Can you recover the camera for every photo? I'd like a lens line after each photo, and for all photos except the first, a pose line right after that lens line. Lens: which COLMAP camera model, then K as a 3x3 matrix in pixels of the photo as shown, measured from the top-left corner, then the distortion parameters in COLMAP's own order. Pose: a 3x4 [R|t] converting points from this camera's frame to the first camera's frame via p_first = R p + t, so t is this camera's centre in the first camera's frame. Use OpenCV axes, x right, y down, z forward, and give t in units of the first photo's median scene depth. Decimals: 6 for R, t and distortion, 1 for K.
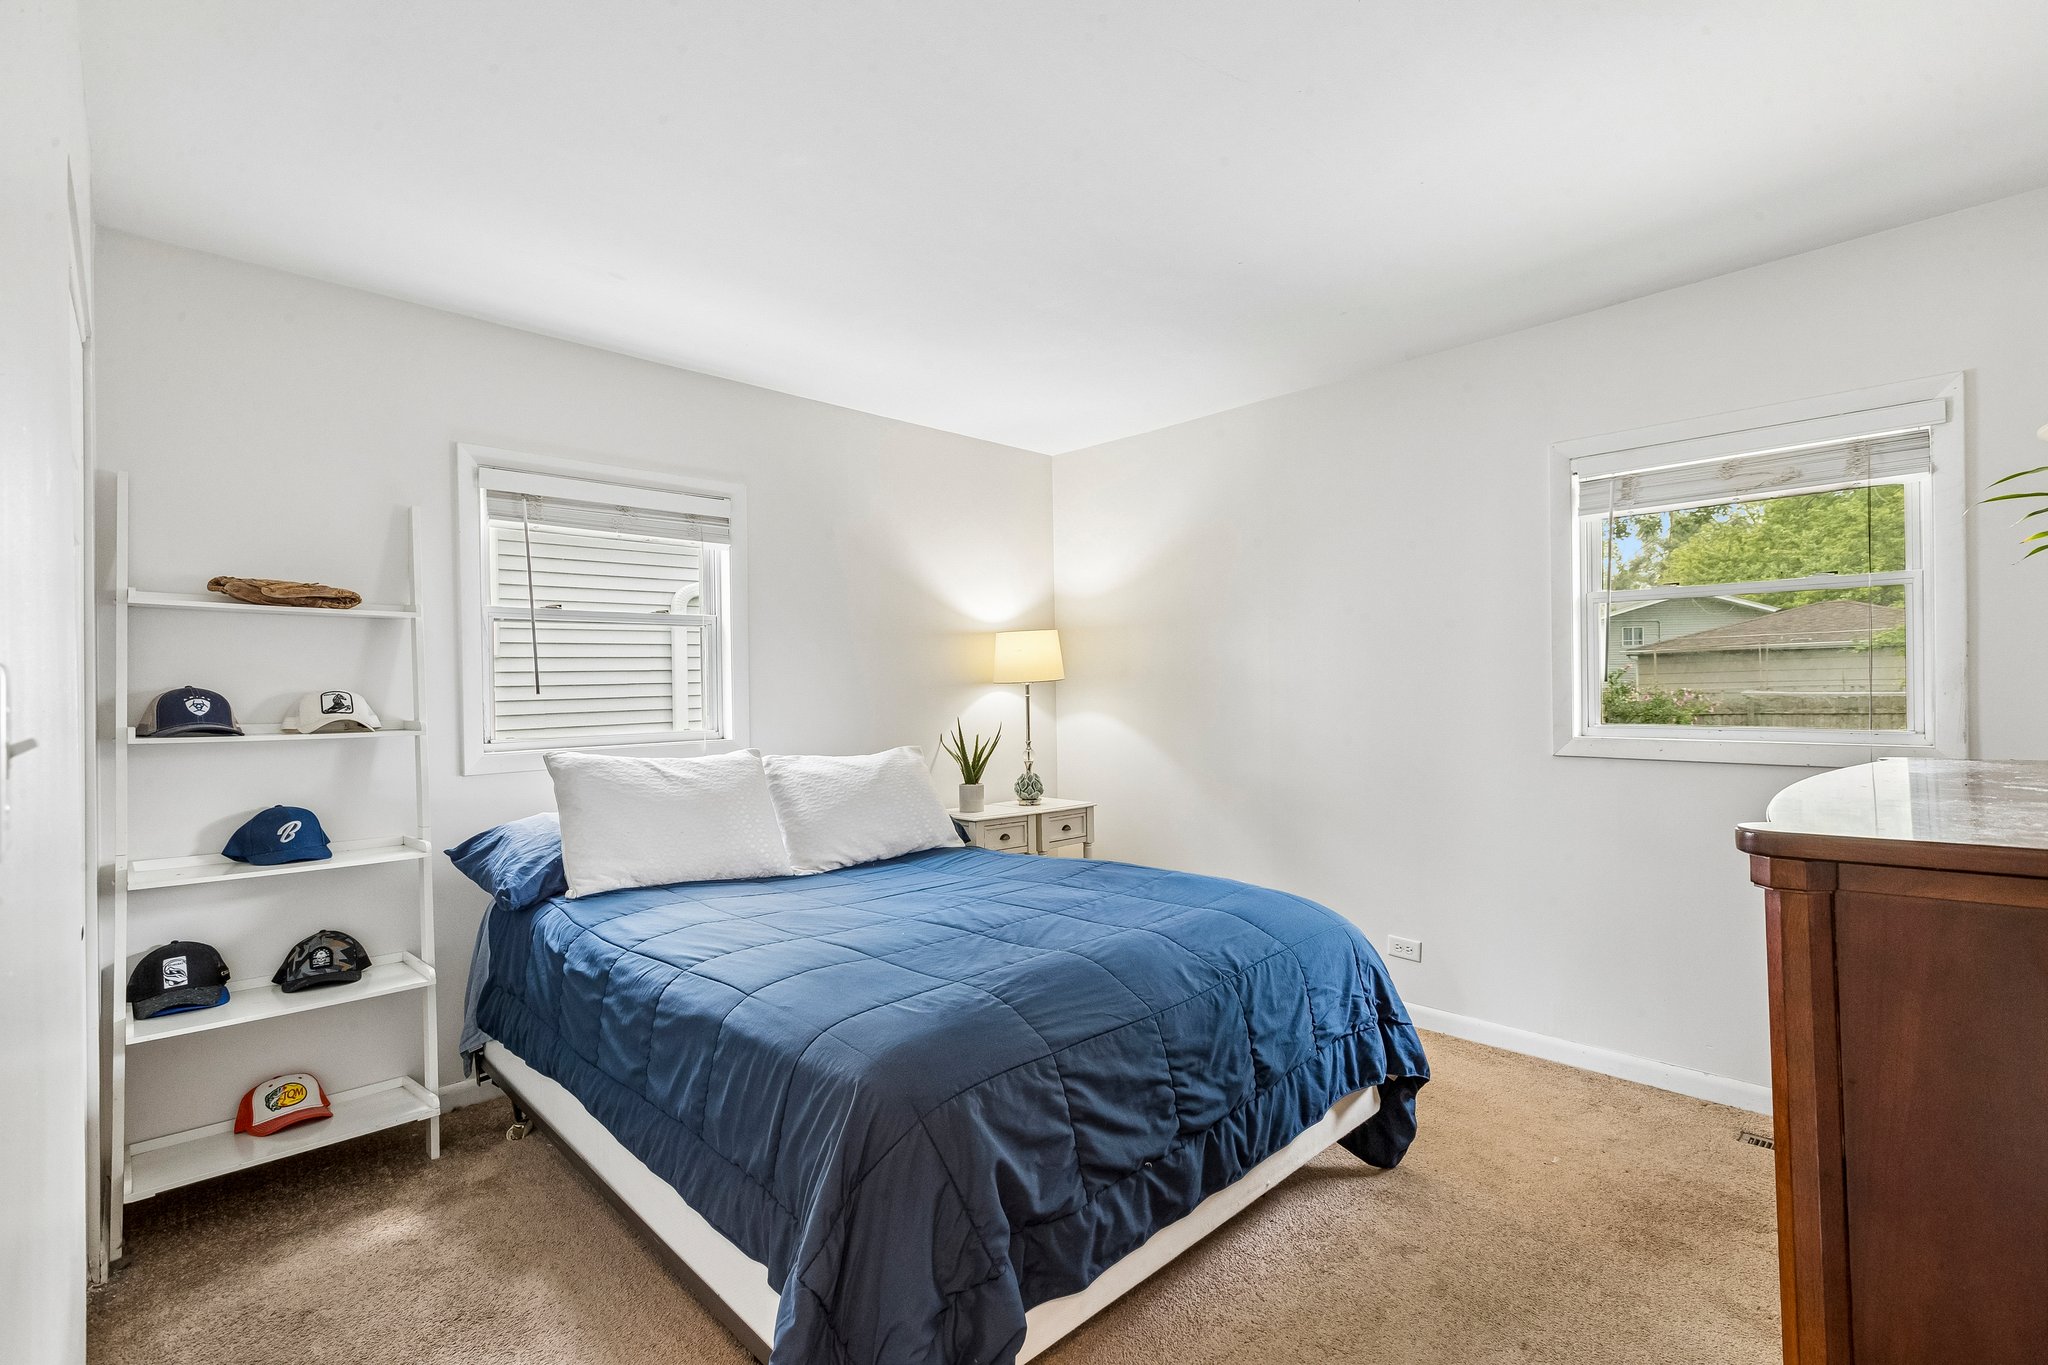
lens RADIAL K [[926.5, 0, 1023.9], [0, 926.5, 684.7], [0, 0, 1]] dist [0.002894, -0.000112]
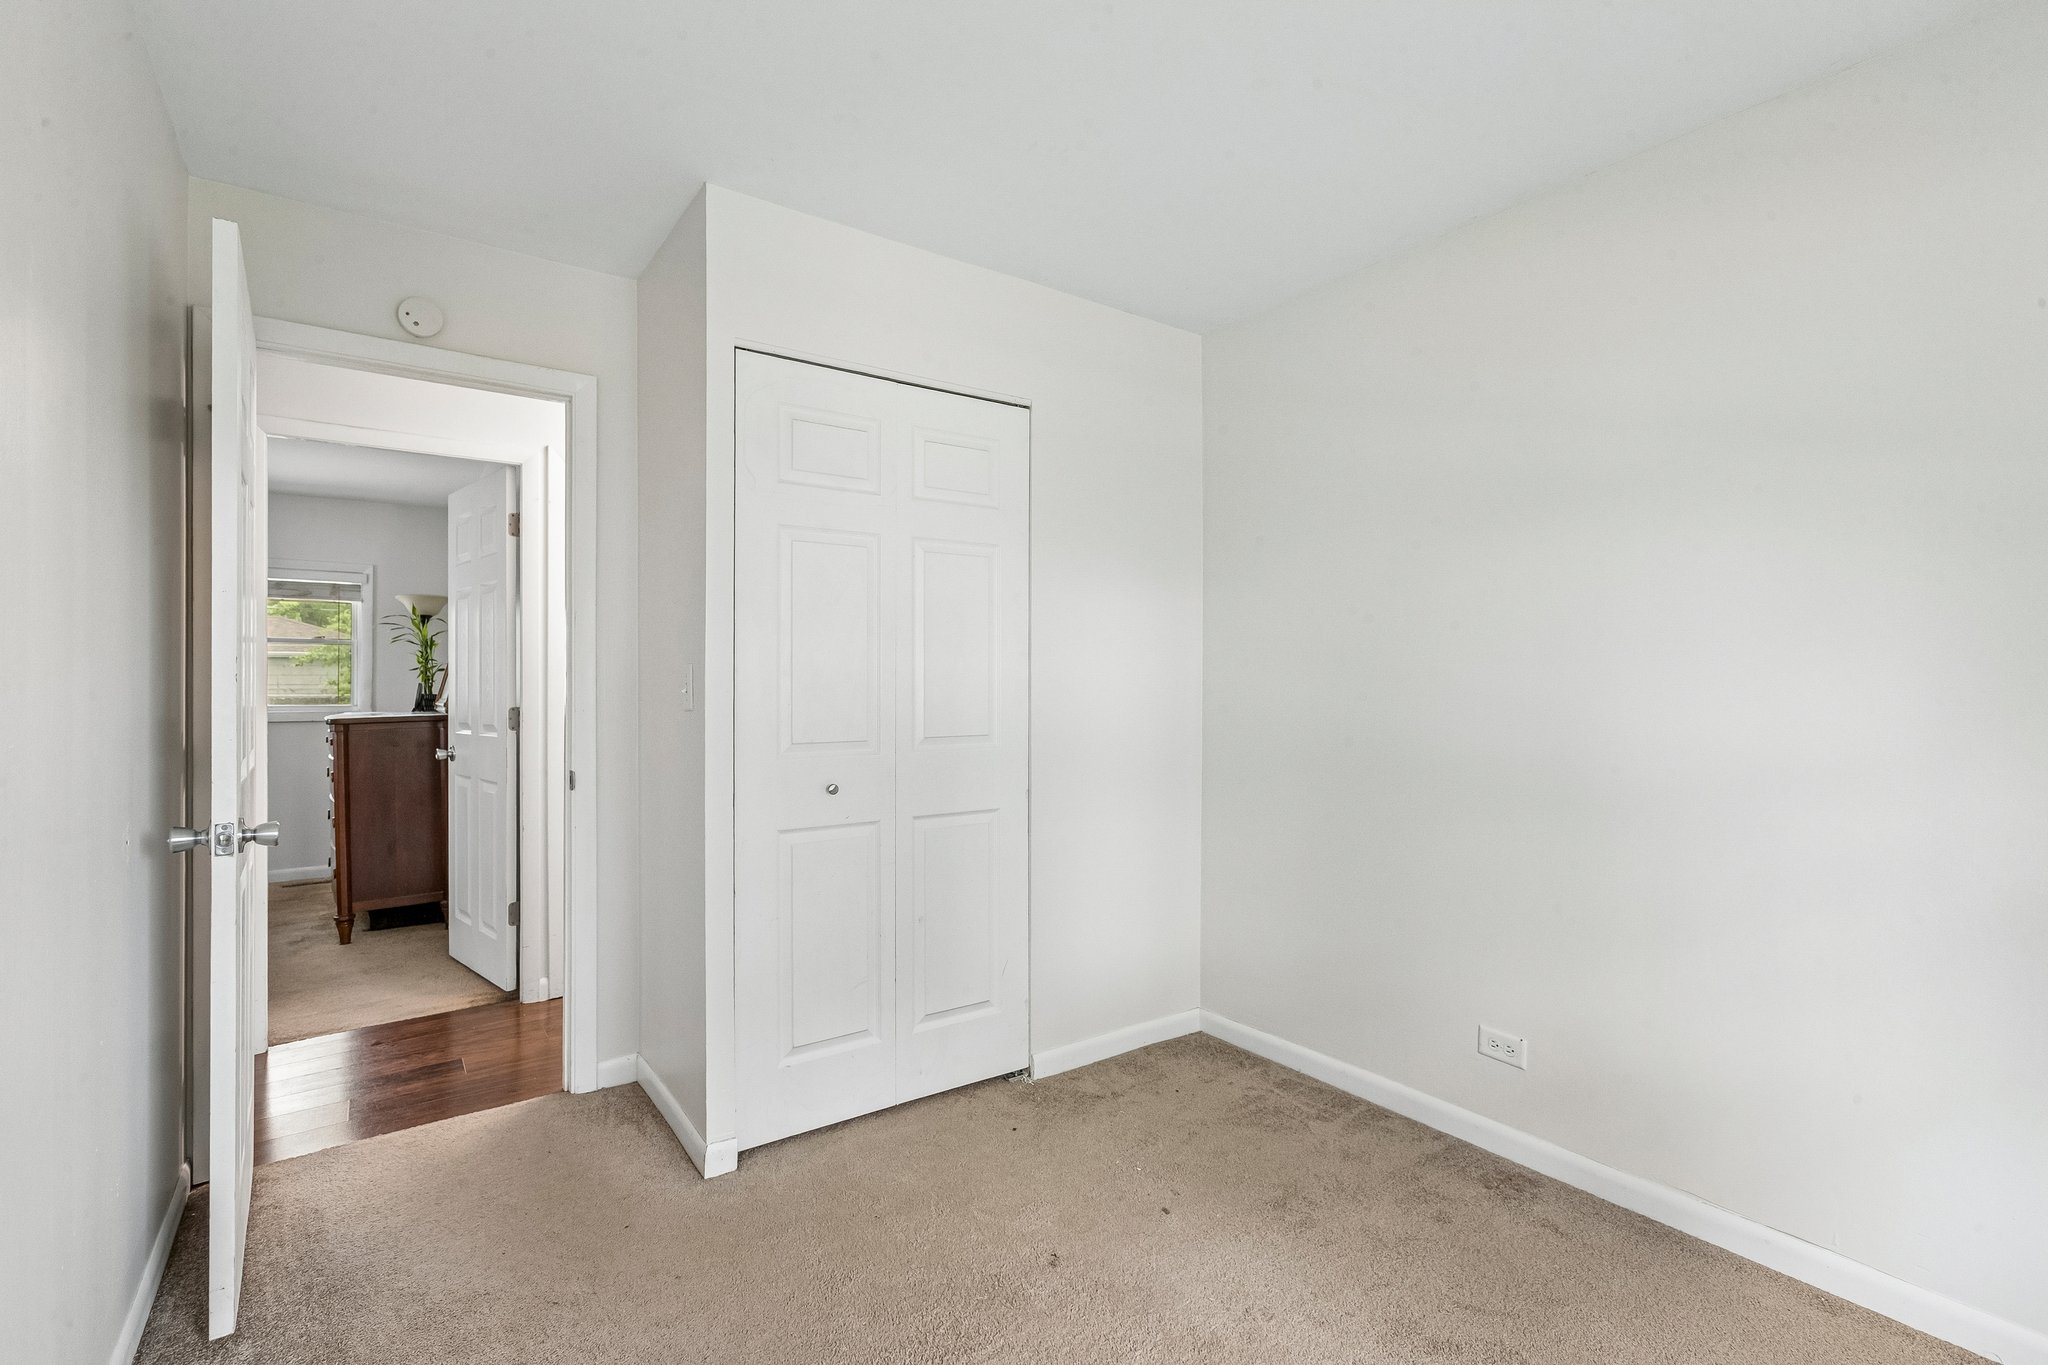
lens RADIAL K [[926.5, 0, 1021.8], [0, 926.5, 683.9], [0, 0, 1]] dist [0.002894, -0.000112]
pose [[0.165822, 0.012998, 0.986070, -1.446384], [-0.009811, 0.999885, -0.011530, 0.000945], [-0.986107, -0.007762, 0.165930, -1.422603]]
